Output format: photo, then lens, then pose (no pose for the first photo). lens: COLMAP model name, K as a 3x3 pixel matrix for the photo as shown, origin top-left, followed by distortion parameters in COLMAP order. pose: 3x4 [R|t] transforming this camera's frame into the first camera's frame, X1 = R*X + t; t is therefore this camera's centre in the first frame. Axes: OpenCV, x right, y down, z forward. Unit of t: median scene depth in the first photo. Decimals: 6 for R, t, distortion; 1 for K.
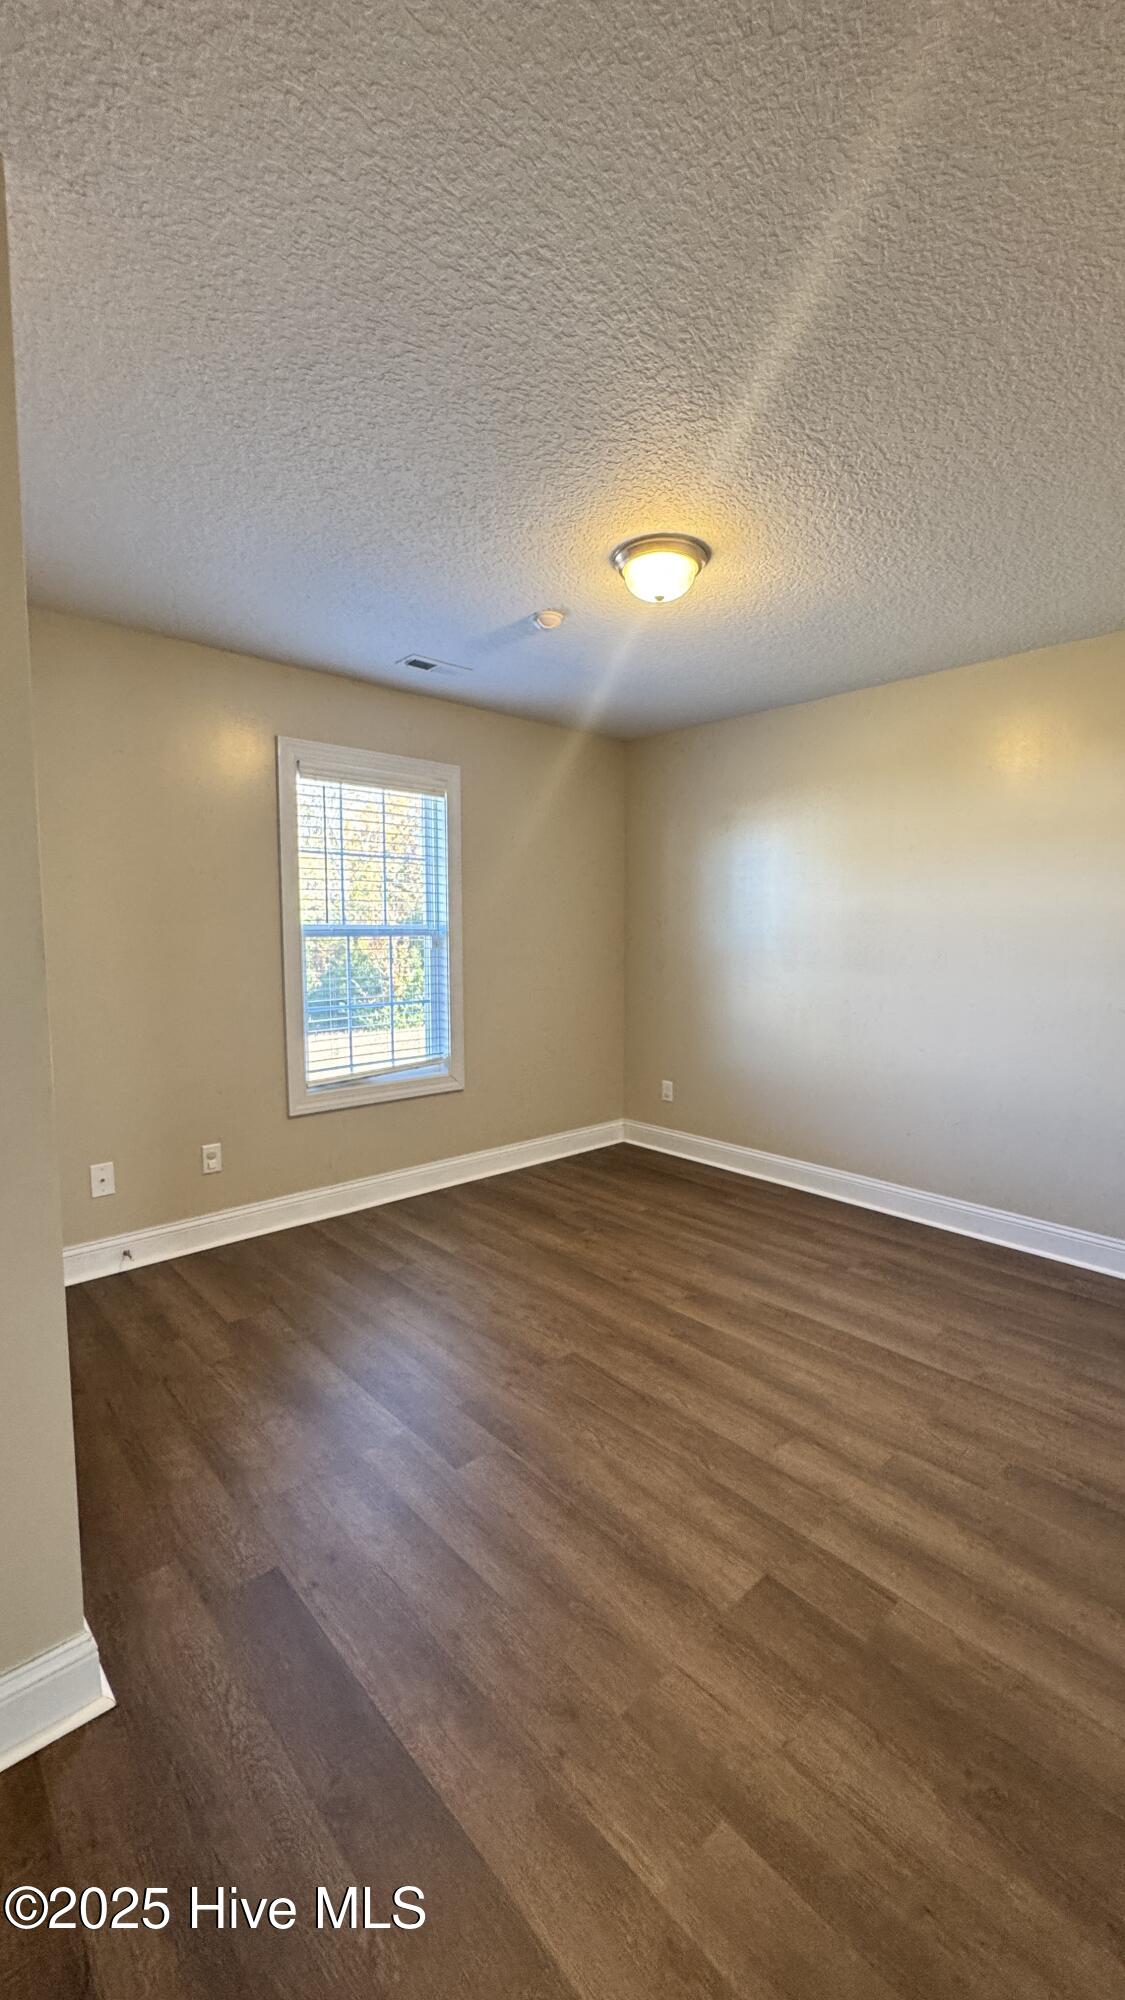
lens RADIAL K [[797.7, 0, 570.9], [0, 797.7, 995.8], [0, 0, 1]] dist [-0.006737, -0.000203]
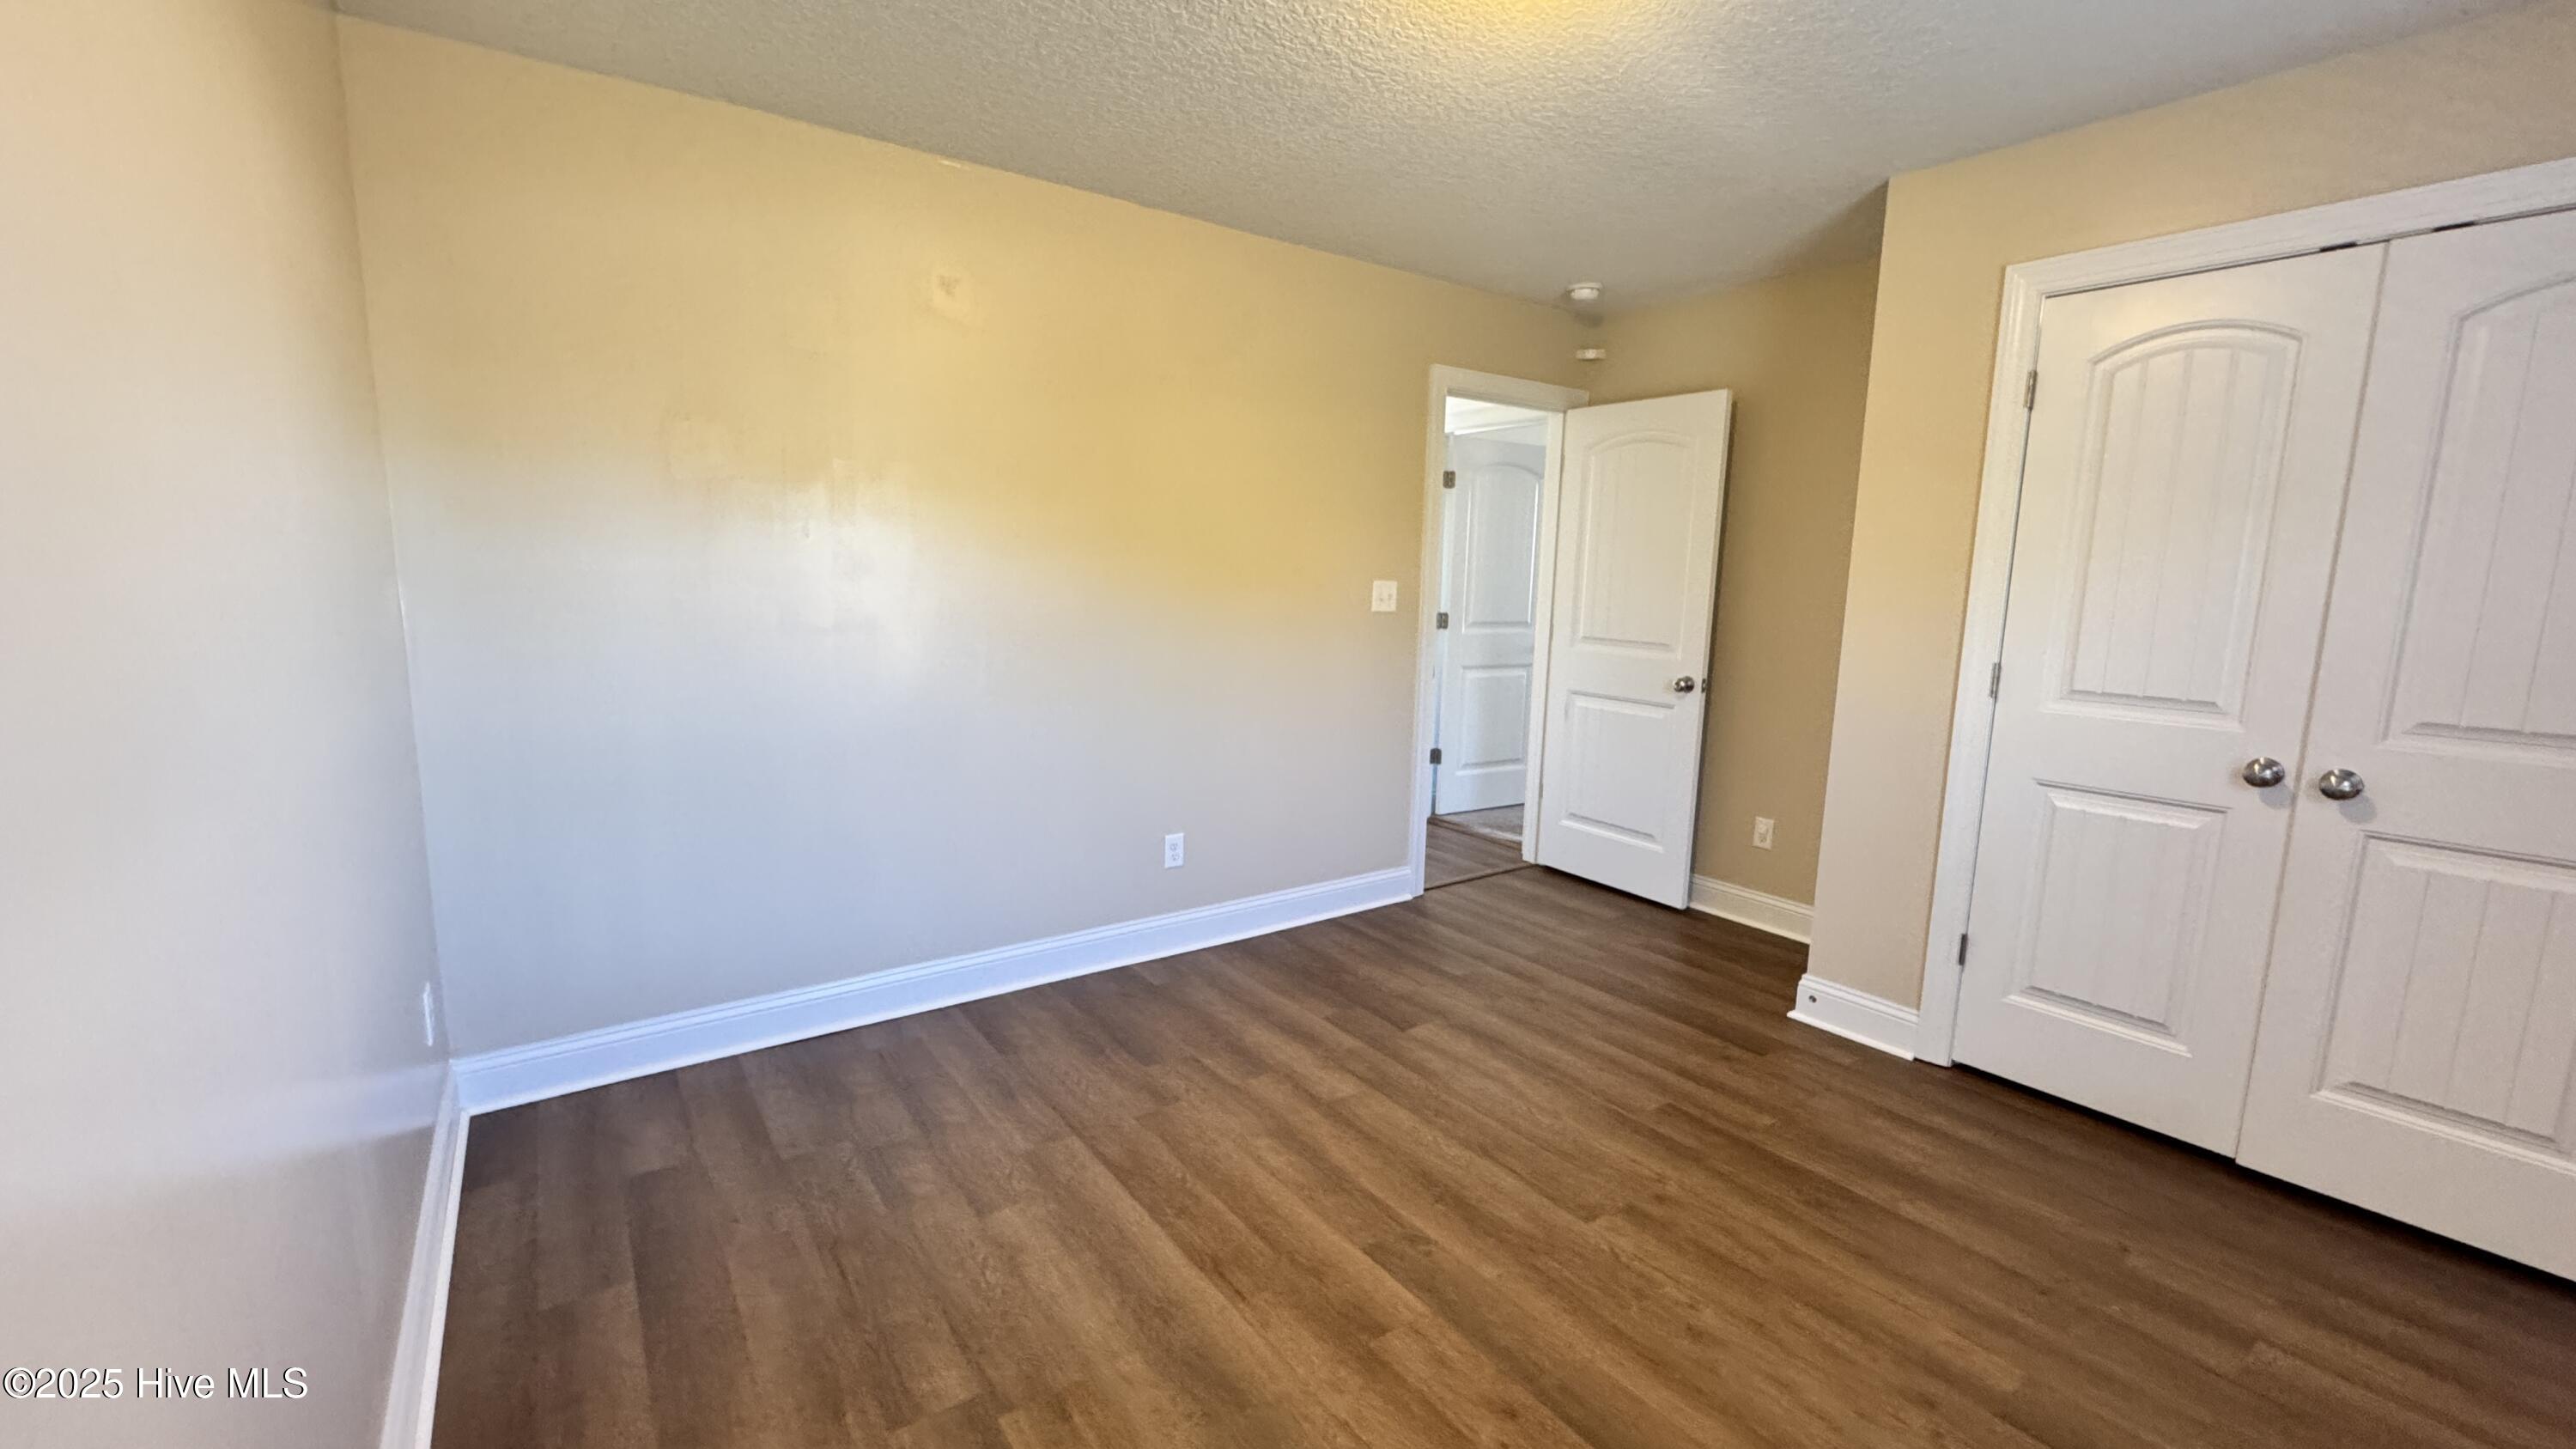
lens RADIAL K [[1027.6, 0, 1285.7], [0, 1027.6, 729.8], [0, 0, 1]] dist [-0.006737, -0.000203]
pose [[-0.991380, -0.043197, 0.123689, 0.185818], [-0.012241, 0.970493, 0.240820, -0.177493], [-0.130442, 0.237230, -0.962656, 1.978164]]
